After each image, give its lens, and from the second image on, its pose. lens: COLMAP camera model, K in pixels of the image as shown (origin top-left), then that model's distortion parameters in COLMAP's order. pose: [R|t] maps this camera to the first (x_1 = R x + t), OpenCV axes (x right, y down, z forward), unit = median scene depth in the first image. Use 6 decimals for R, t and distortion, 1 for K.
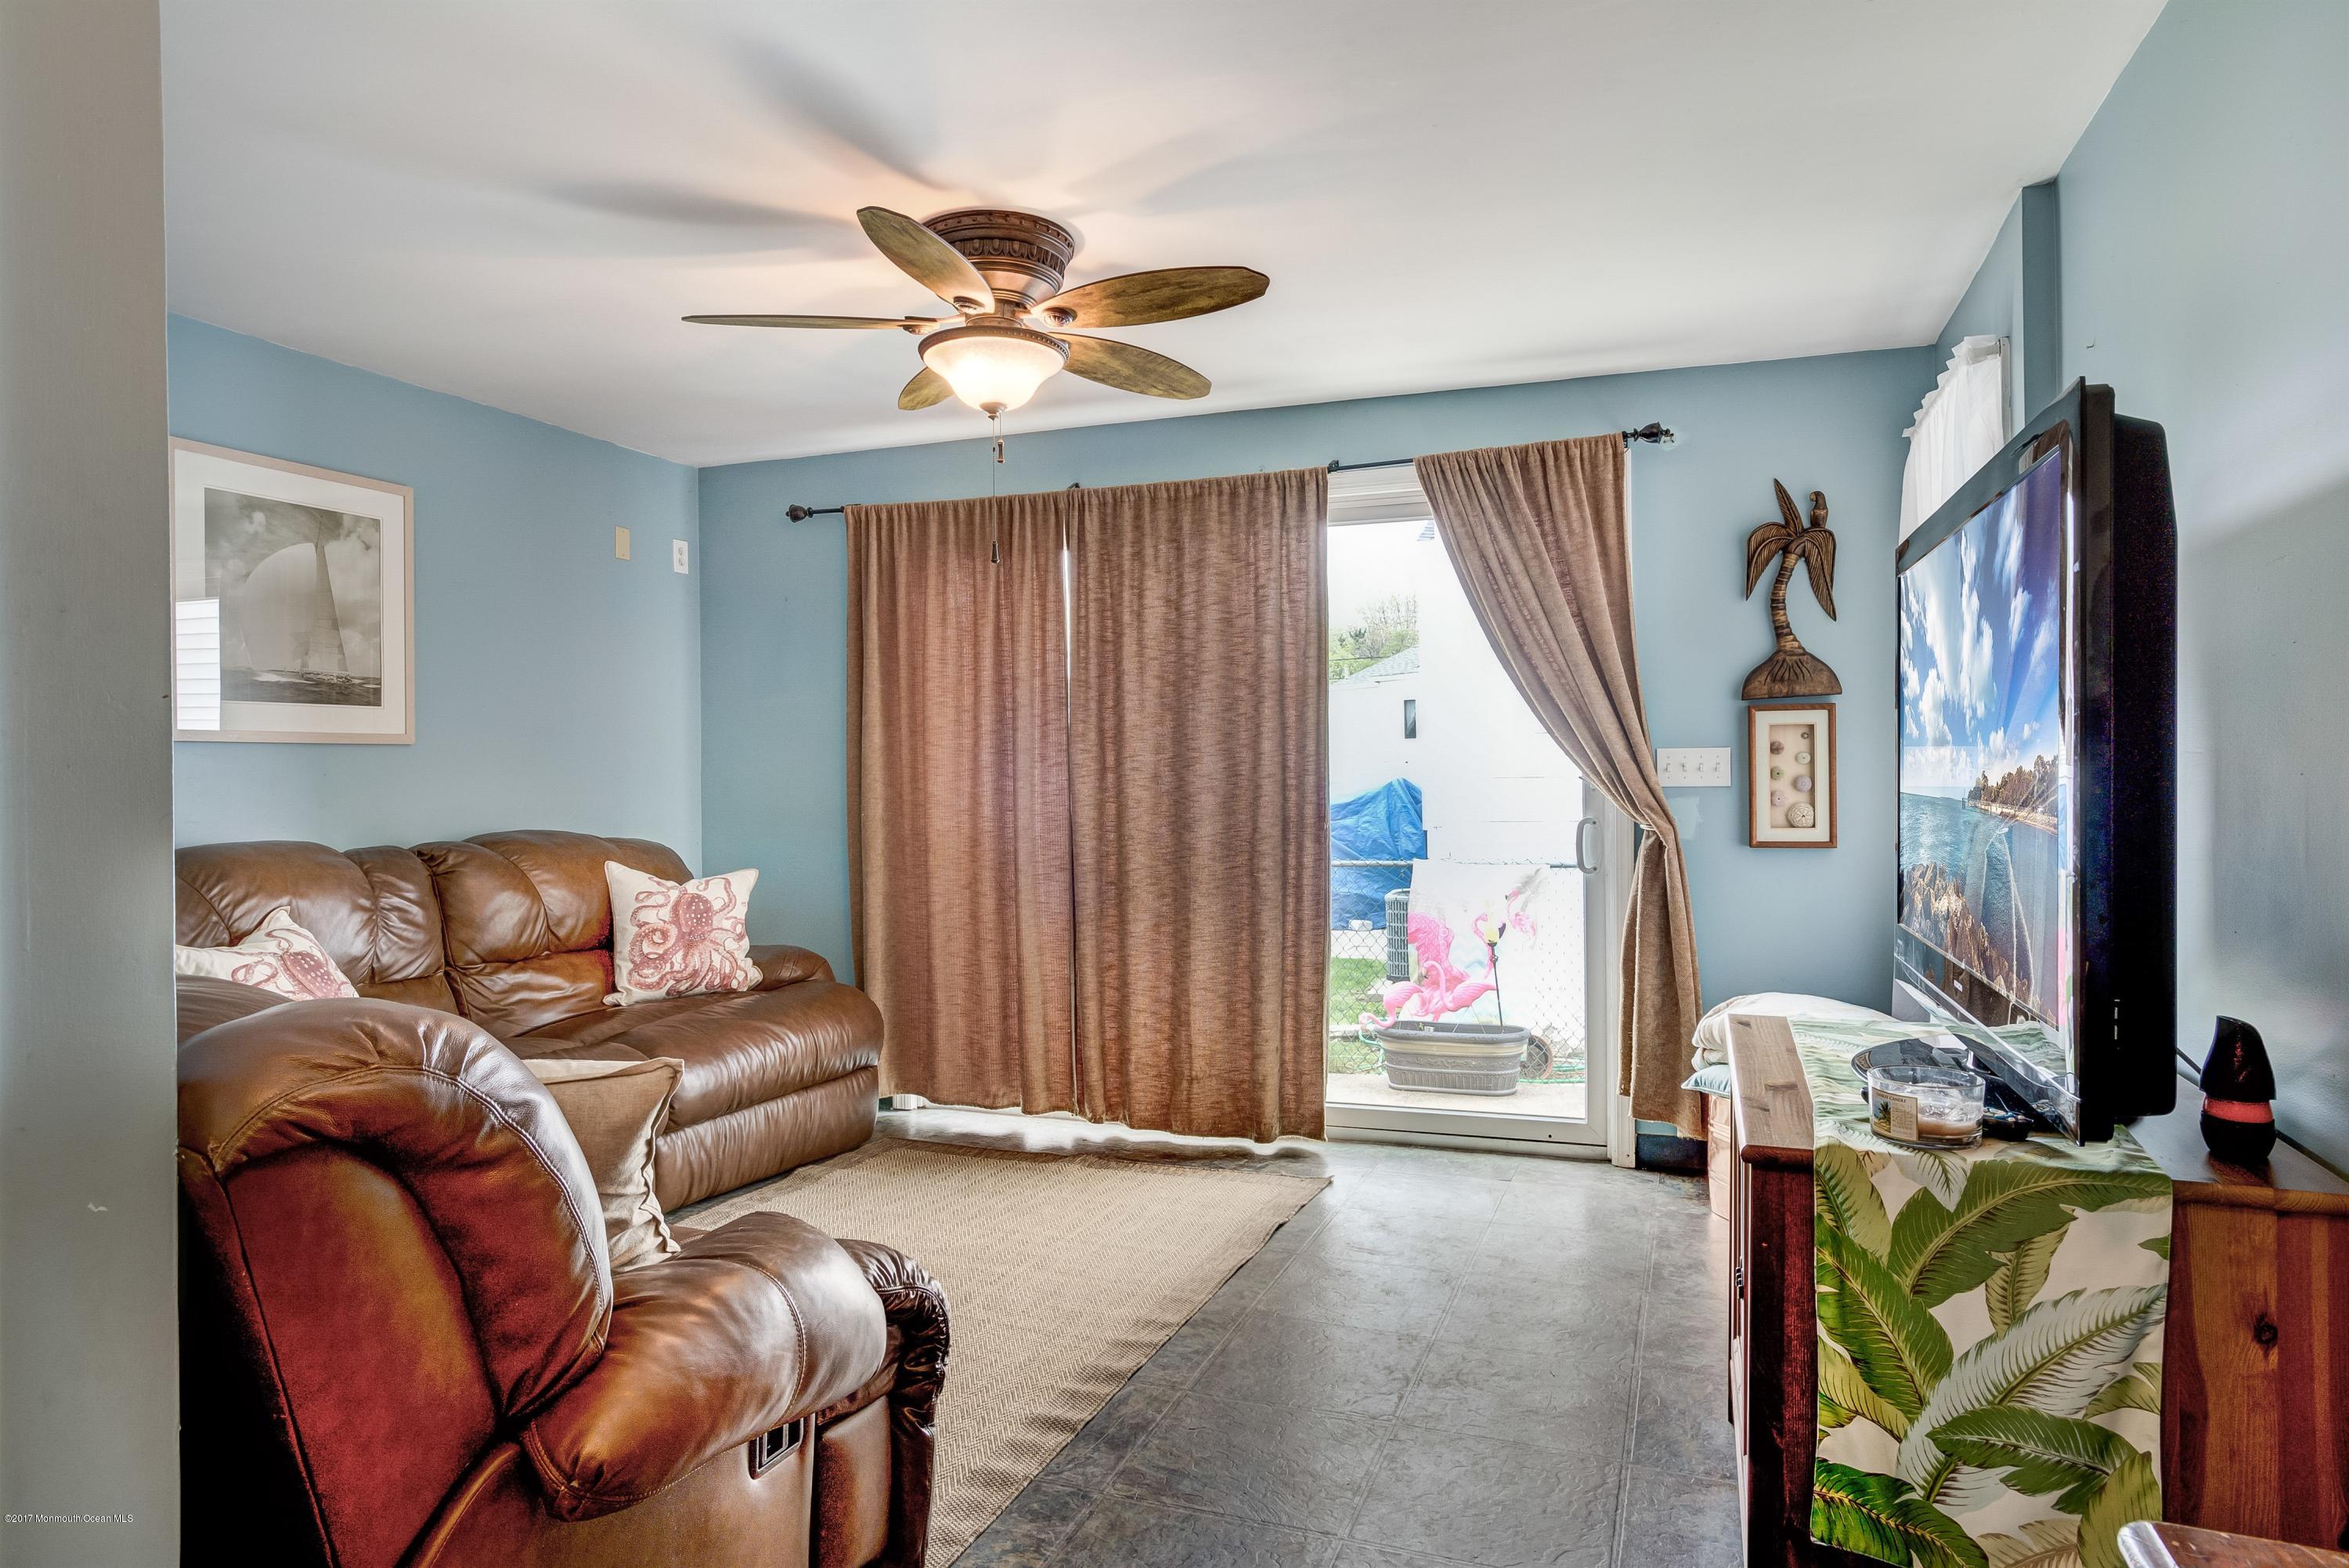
lens RADIAL K [[1480.1, 0, 1174.5], [0, 1480.1, 784.0], [0, 0, 1]] dist [0.000839, 0.000319]
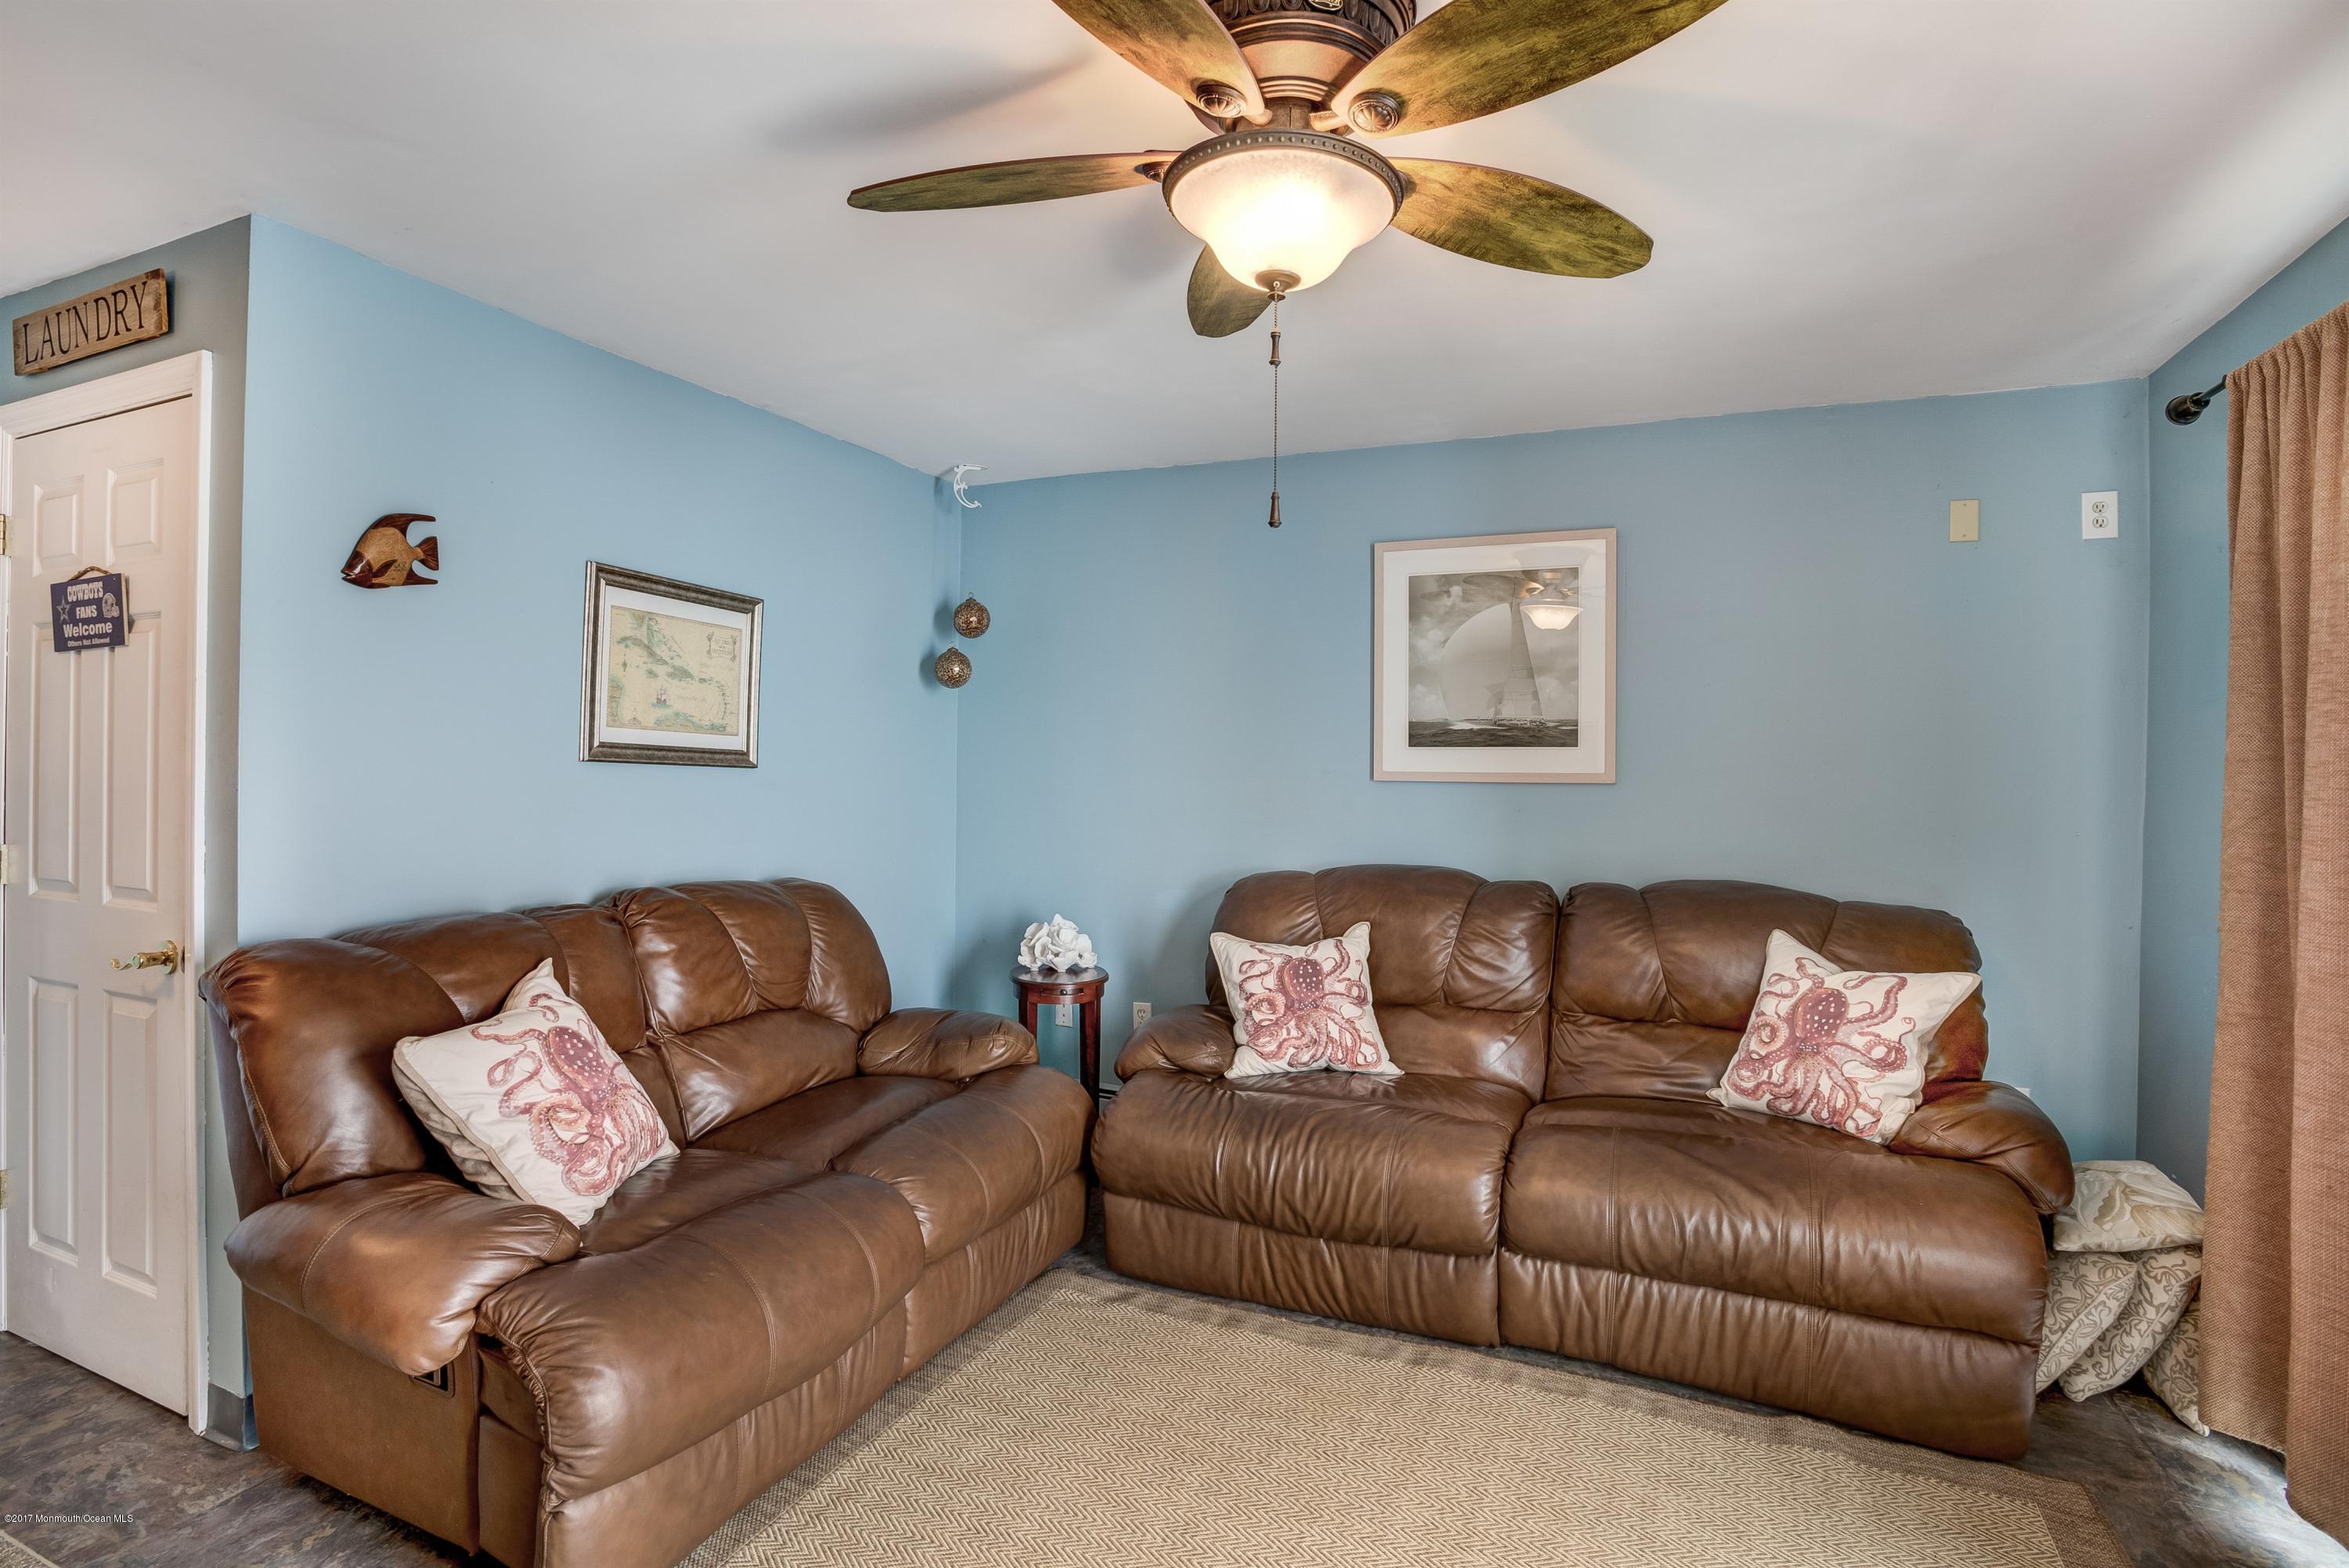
lens RADIAL K [[1128.5, 0, 1181.7], [0, 1128.5, 807.4], [0, 0, 1]] dist [-0.034473, -0.000279]
pose [[-0.055478, 0.031692, -0.997957, 0.268669], [-0.023847, 0.999169, 0.033056, -0.029767], [0.998175, 0.025632, -0.054676, 0.771691]]
